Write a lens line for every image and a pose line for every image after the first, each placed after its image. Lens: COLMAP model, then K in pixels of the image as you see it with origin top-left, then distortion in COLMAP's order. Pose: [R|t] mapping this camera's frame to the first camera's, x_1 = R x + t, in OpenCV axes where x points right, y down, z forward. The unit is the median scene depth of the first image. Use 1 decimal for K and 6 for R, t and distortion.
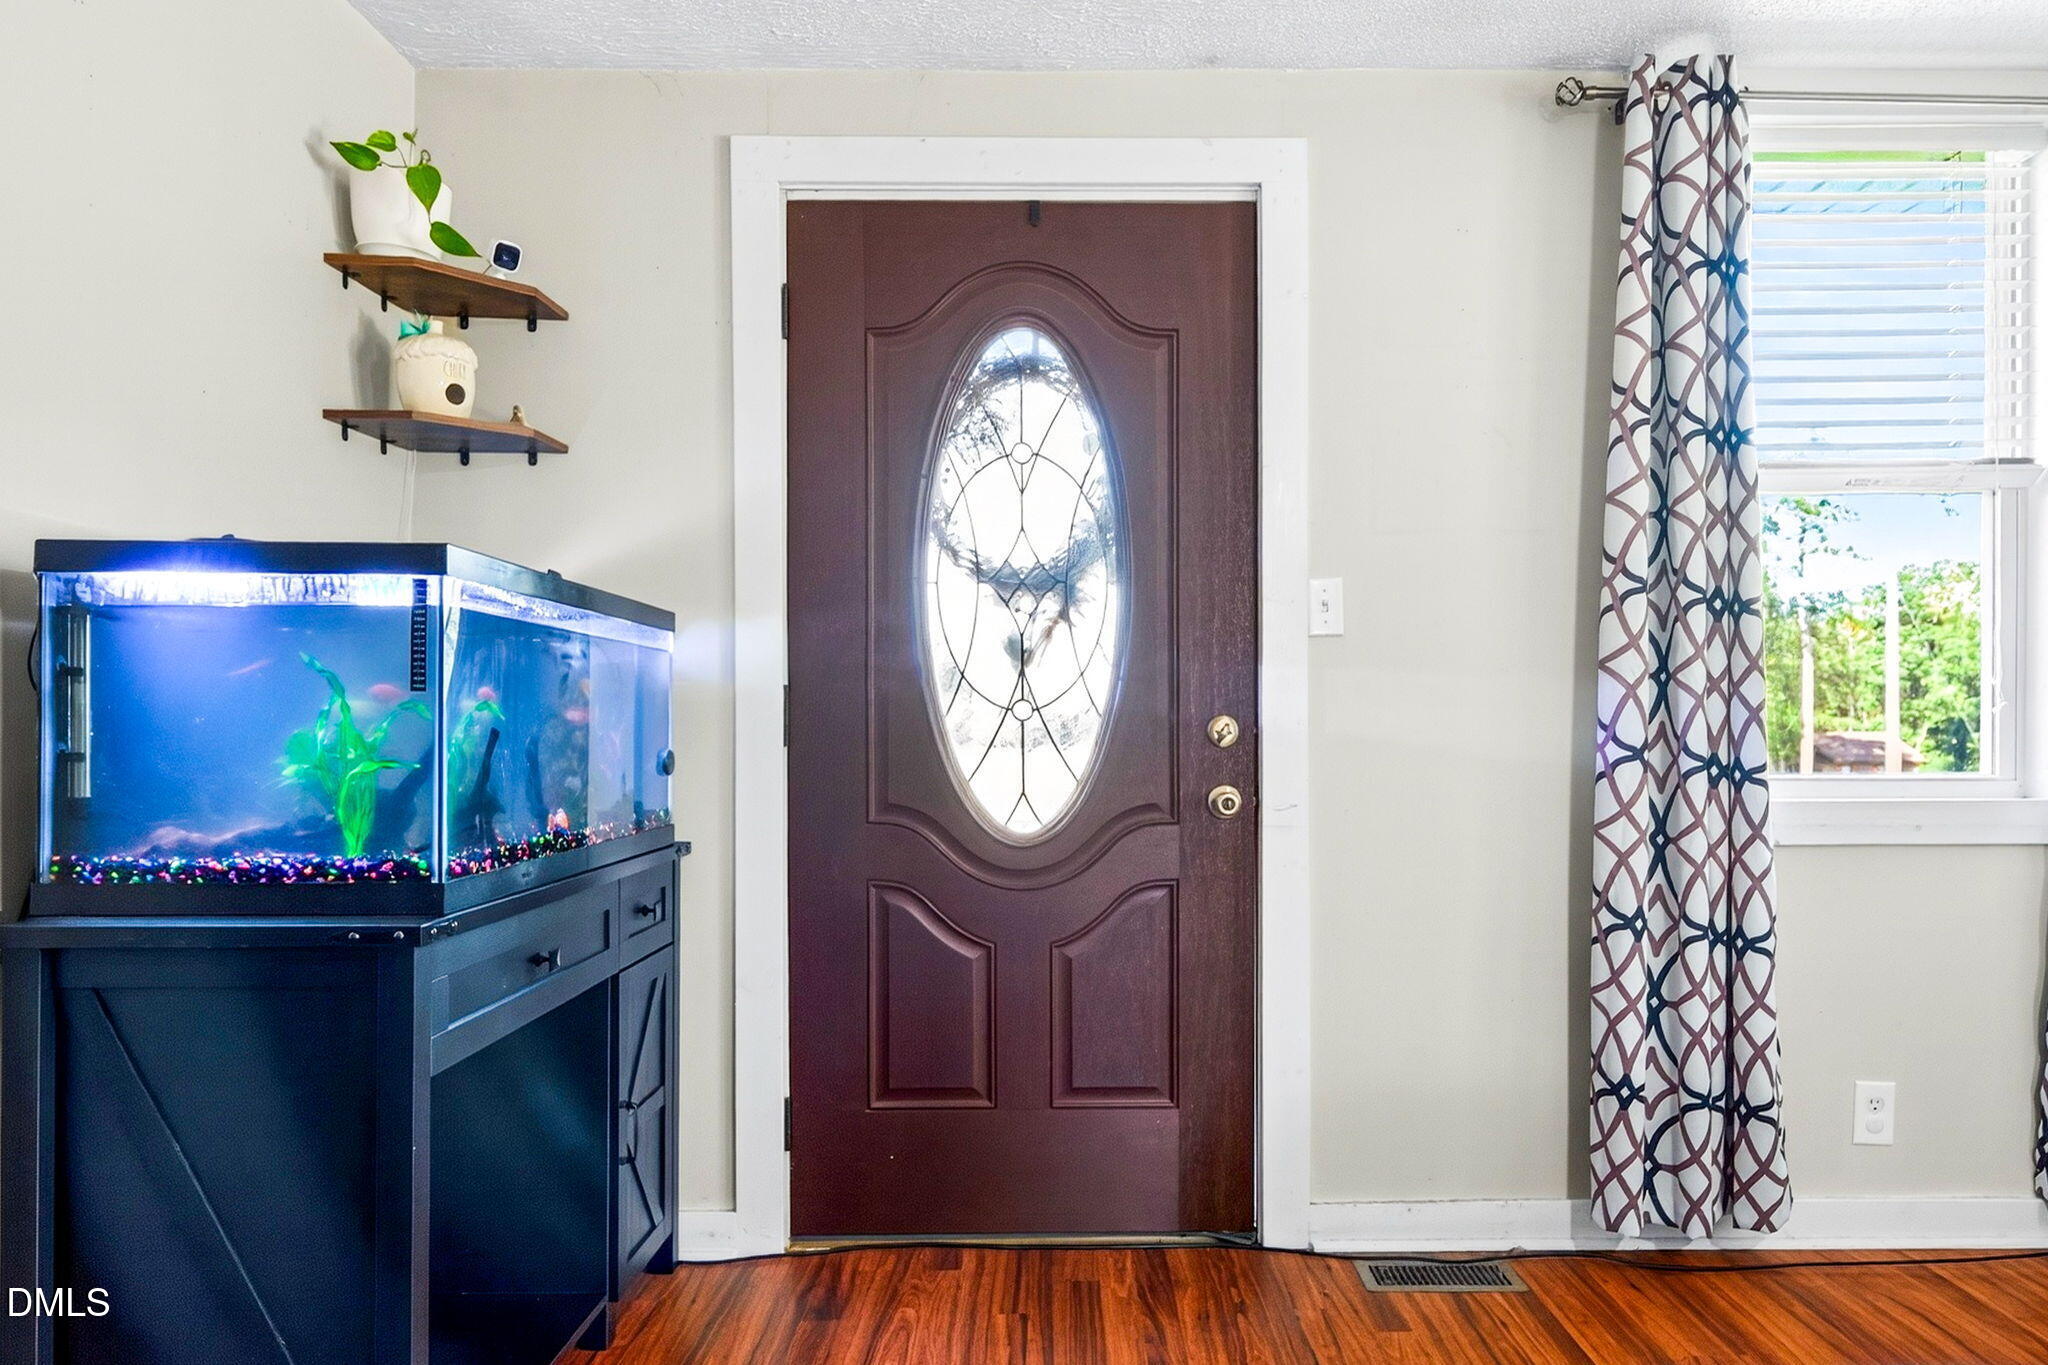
lens RADIAL K [[1284.0, 0, 1091.3], [0, 1284.0, 725.6], [0, 0, 1]] dist [0.005933, 0.001480]
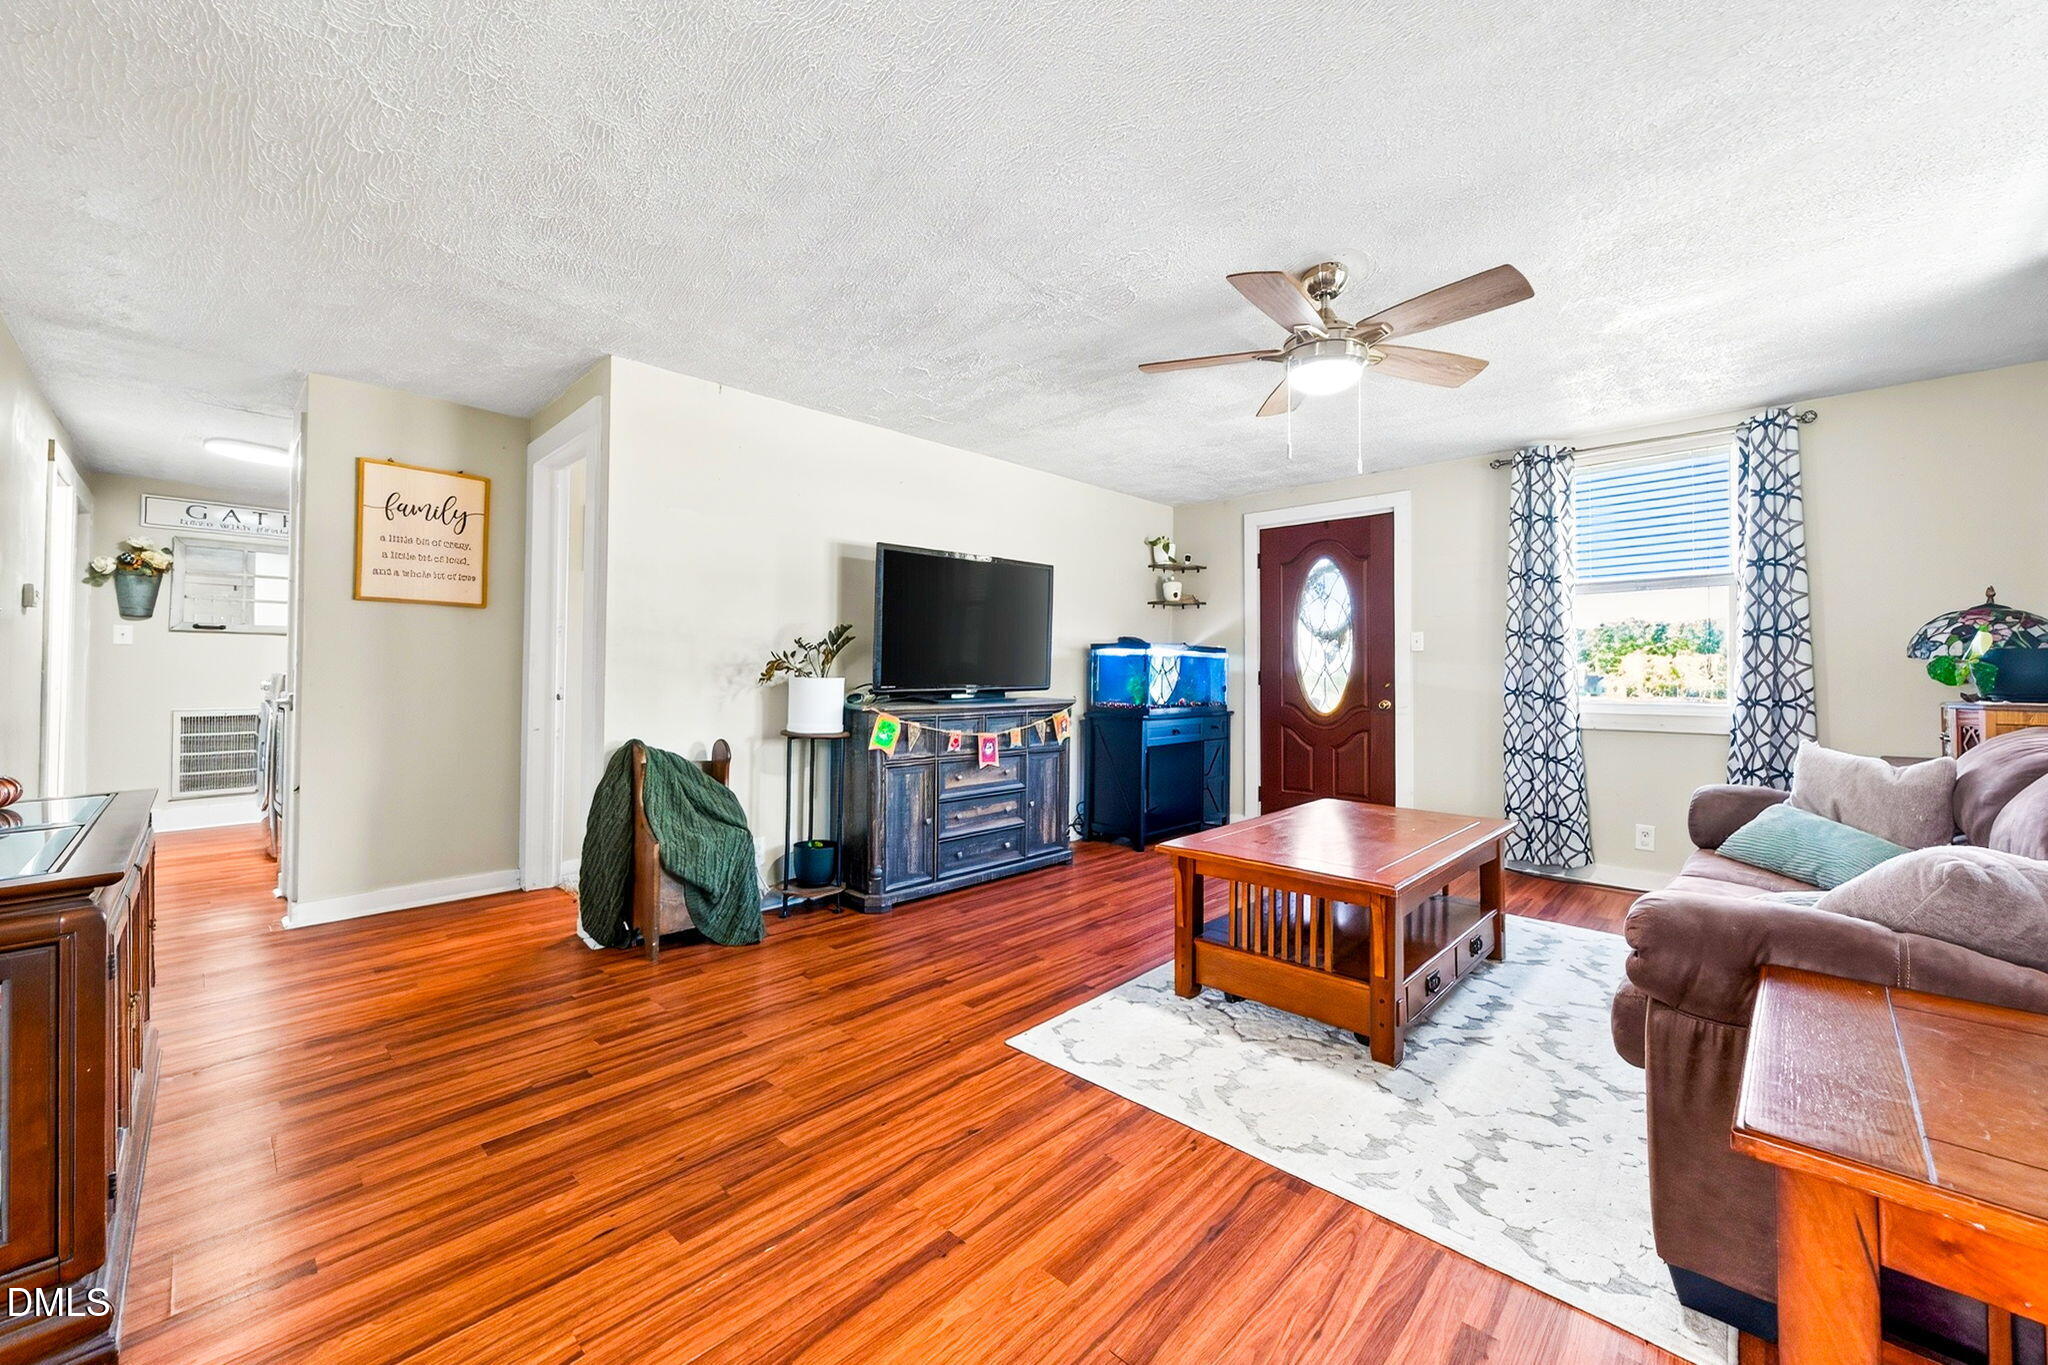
lens RADIAL K [[772.2, 0, 1077.3], [0, 772.2, 664.8], [0, 0, 1]] dist [0.000561, 0.000083]
pose [[0.735080, -0.004927, -0.677963, 0.823902], [-0.011708, 0.999732, -0.019960, 0.006663], [0.677880, 0.022609, 0.734825, -0.872911]]
